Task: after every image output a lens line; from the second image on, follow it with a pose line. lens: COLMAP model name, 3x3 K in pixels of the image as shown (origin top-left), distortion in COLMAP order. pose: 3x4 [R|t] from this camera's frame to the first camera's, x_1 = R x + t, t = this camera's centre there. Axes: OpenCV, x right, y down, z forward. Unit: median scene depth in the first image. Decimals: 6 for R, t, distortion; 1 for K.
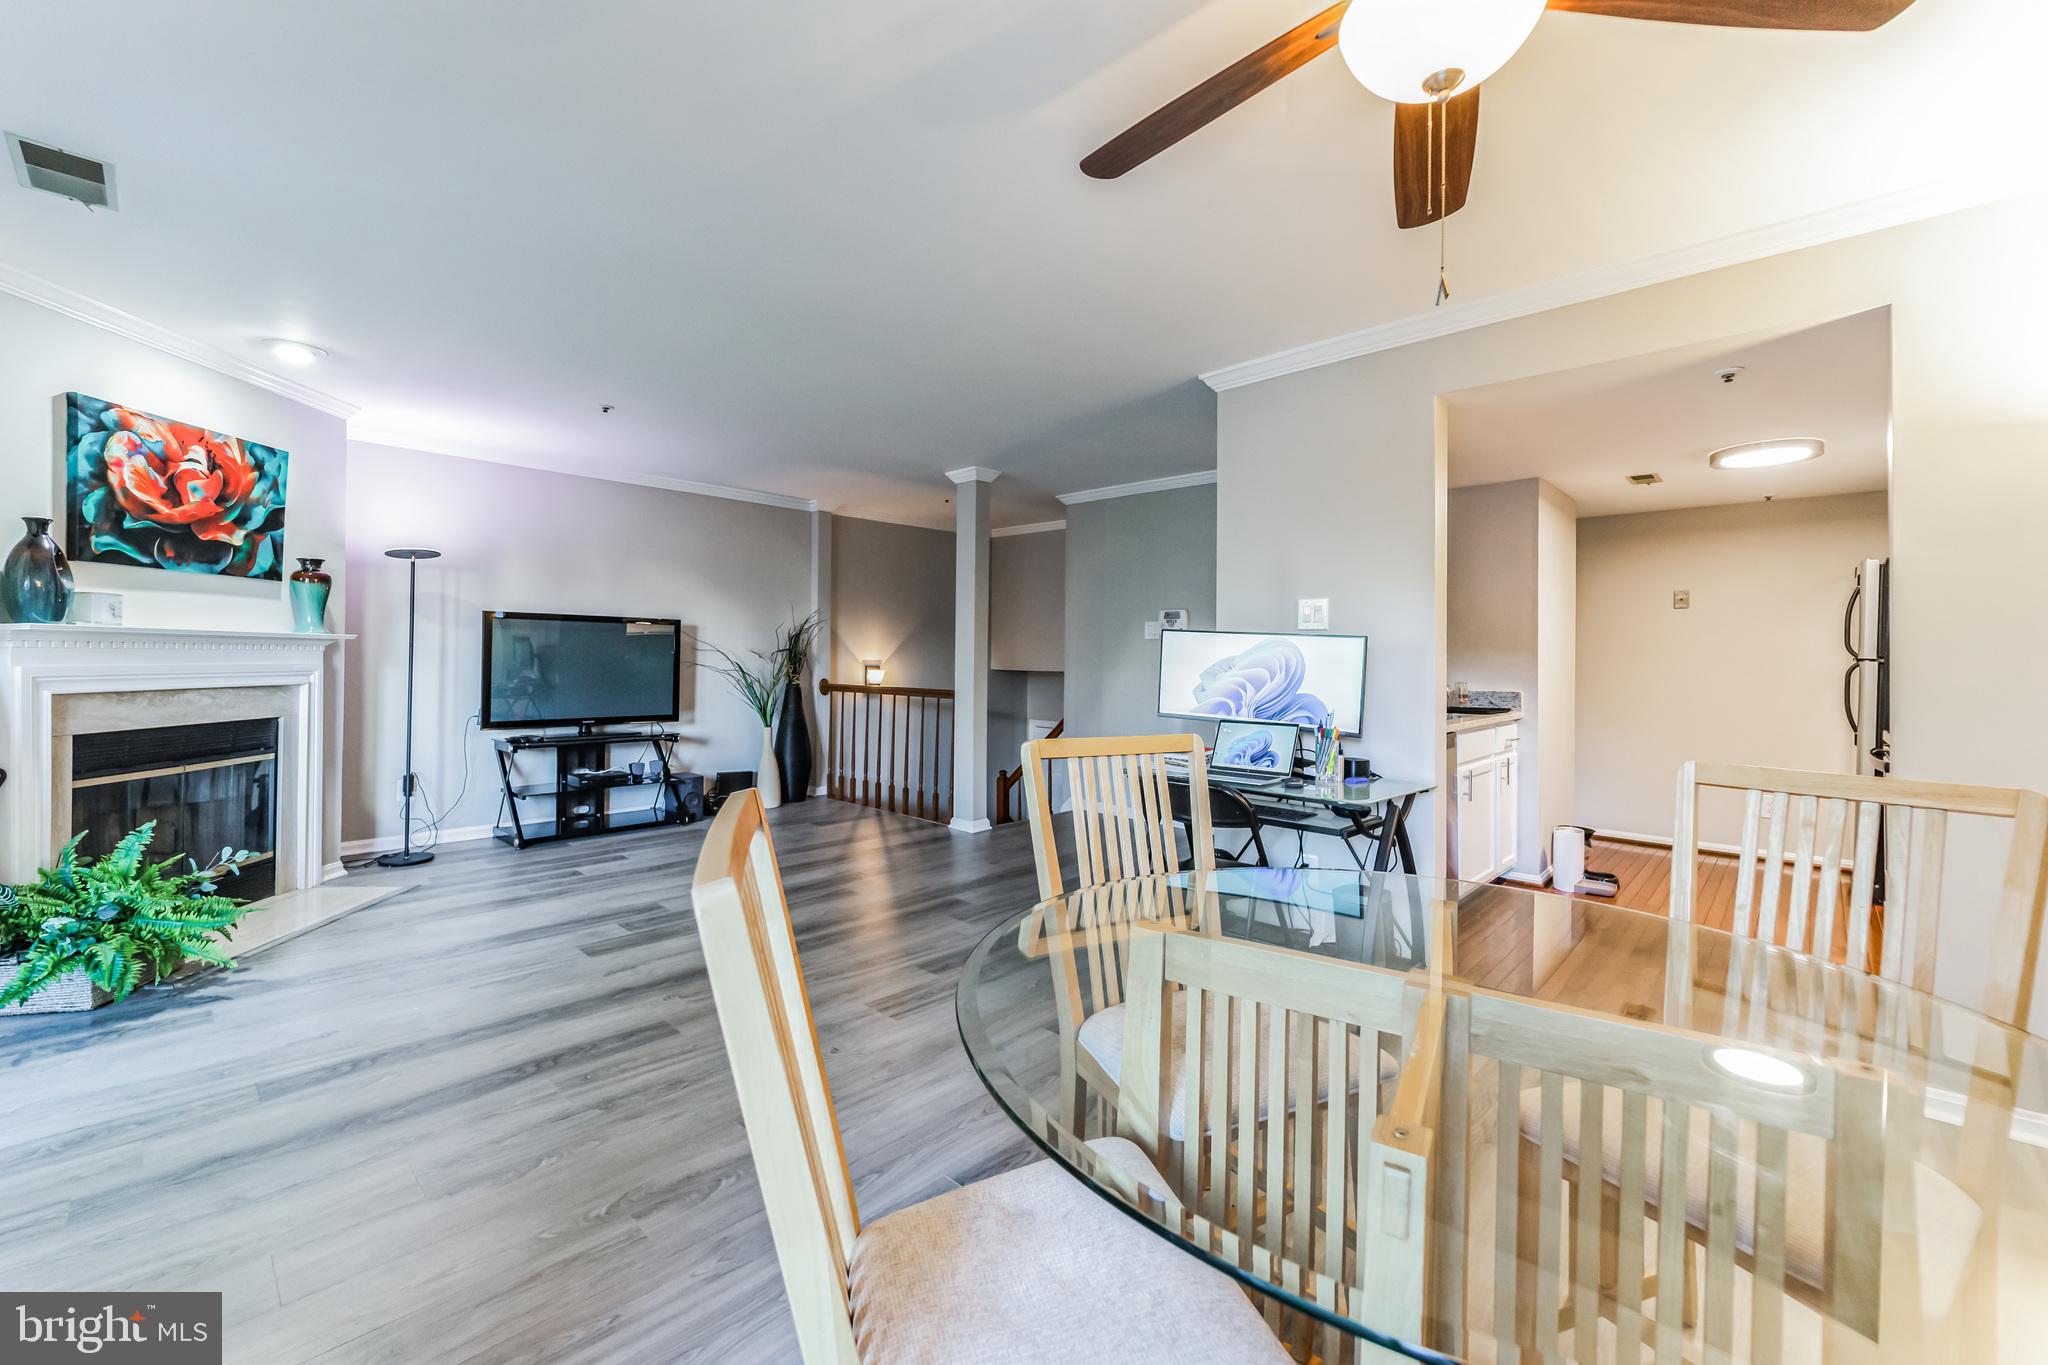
lens RADIAL K [[832.4, 0, 1031.6], [0, 832.4, 663.8], [0, 0, 1]] dist [0.002759, -0.002843]
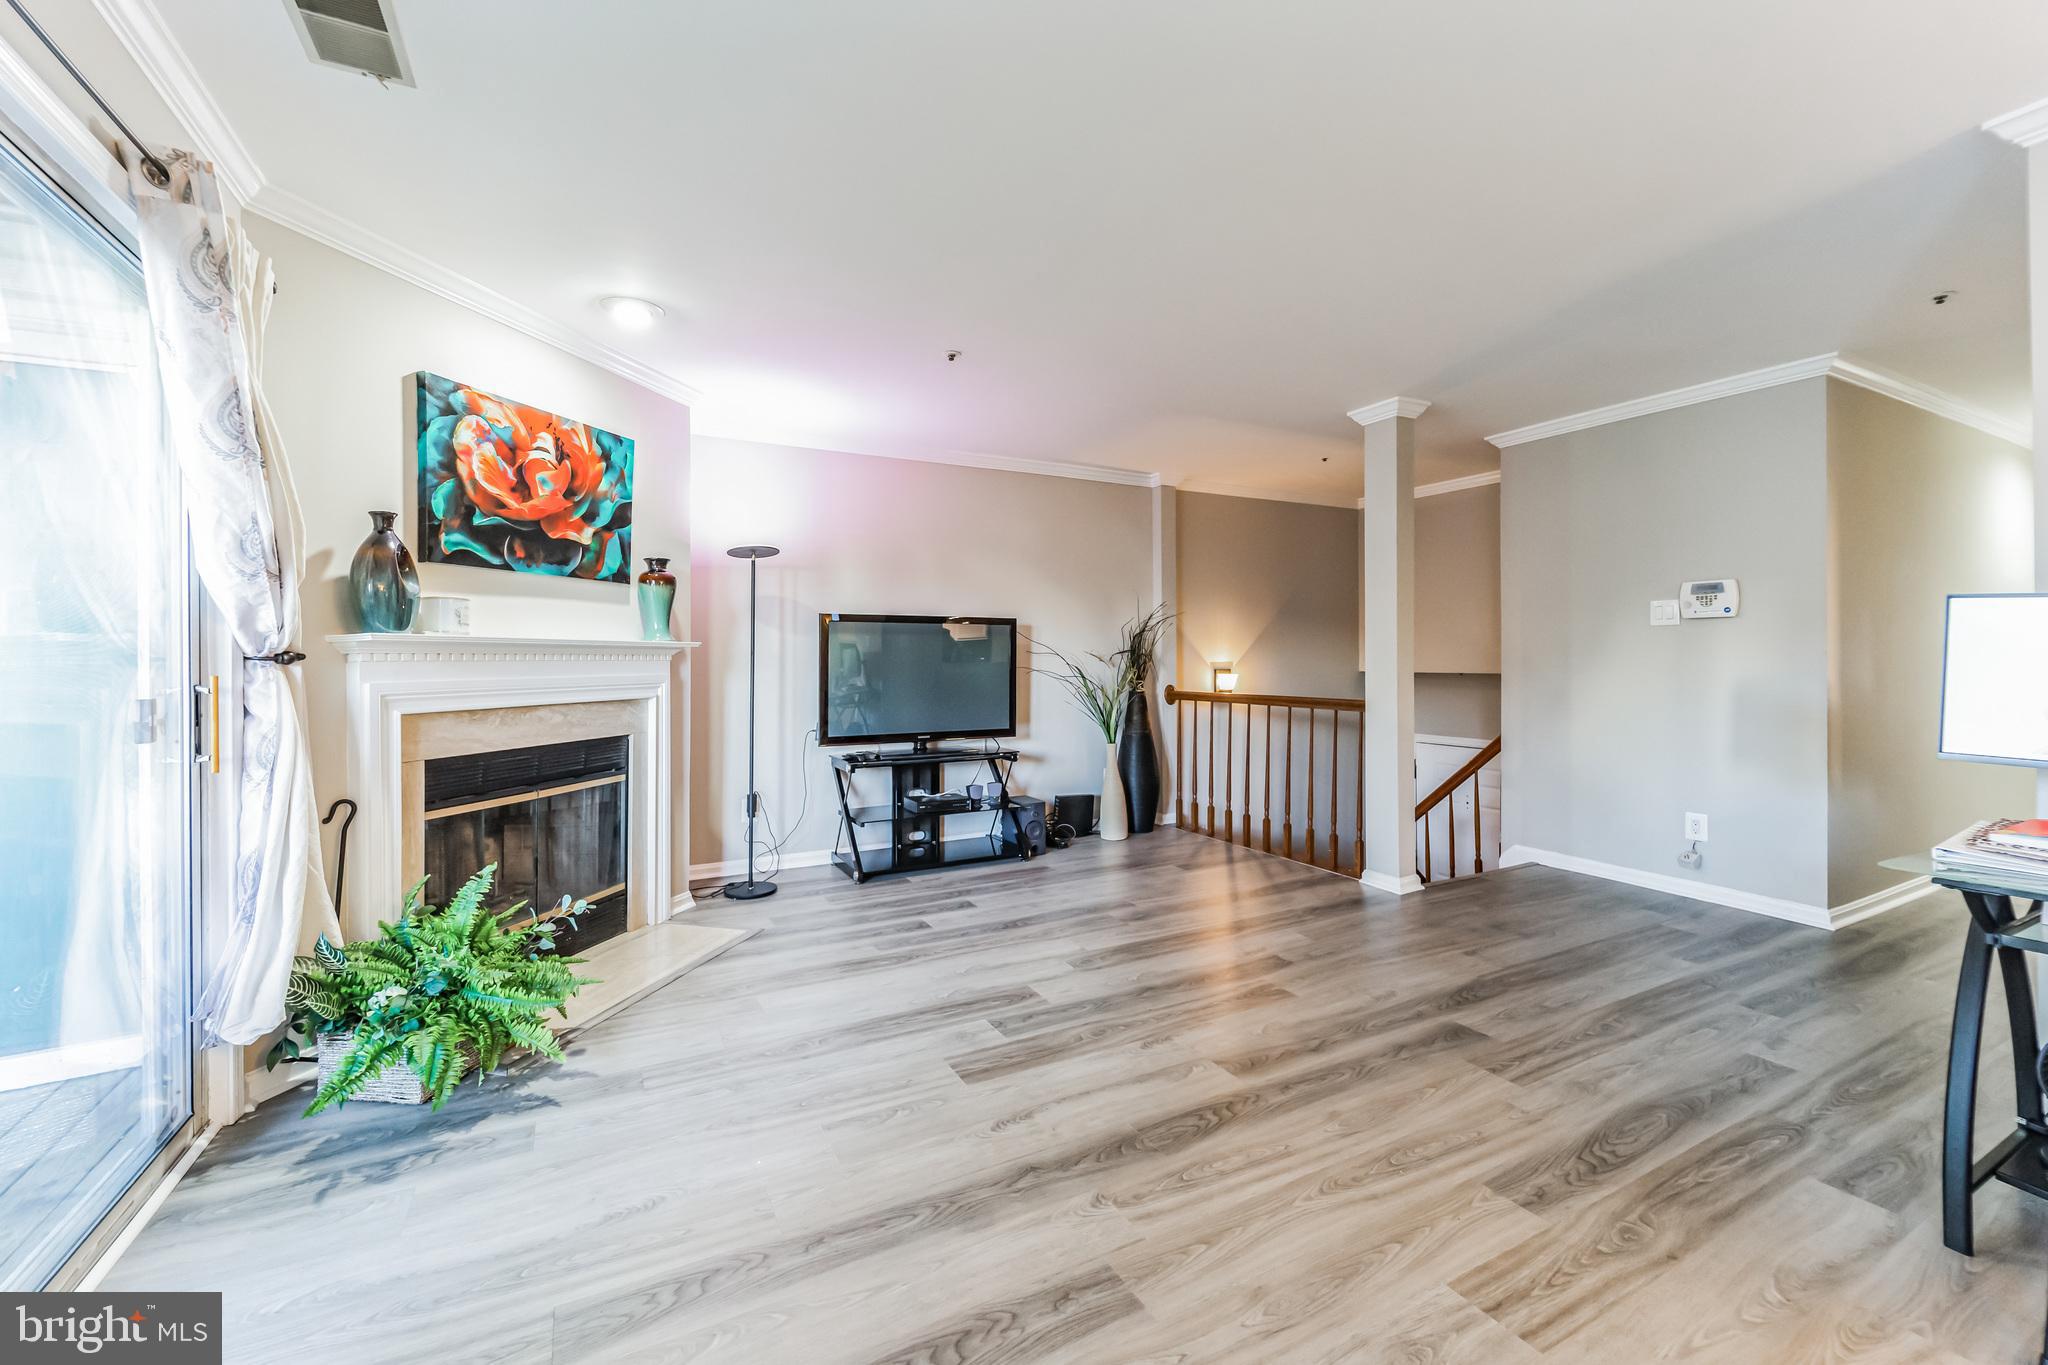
lens RADIAL K [[830.7, 0, 1032.2], [0, 830.7, 660.6], [0, 0, 1]] dist [-0.000950, -0.000163]
pose [[0.949266, -0.014895, -0.314121, -0.200700], [0.012937, 0.999882, -0.008316, -0.003014], [0.314208, 0.003830, 0.949347, 0.277390]]
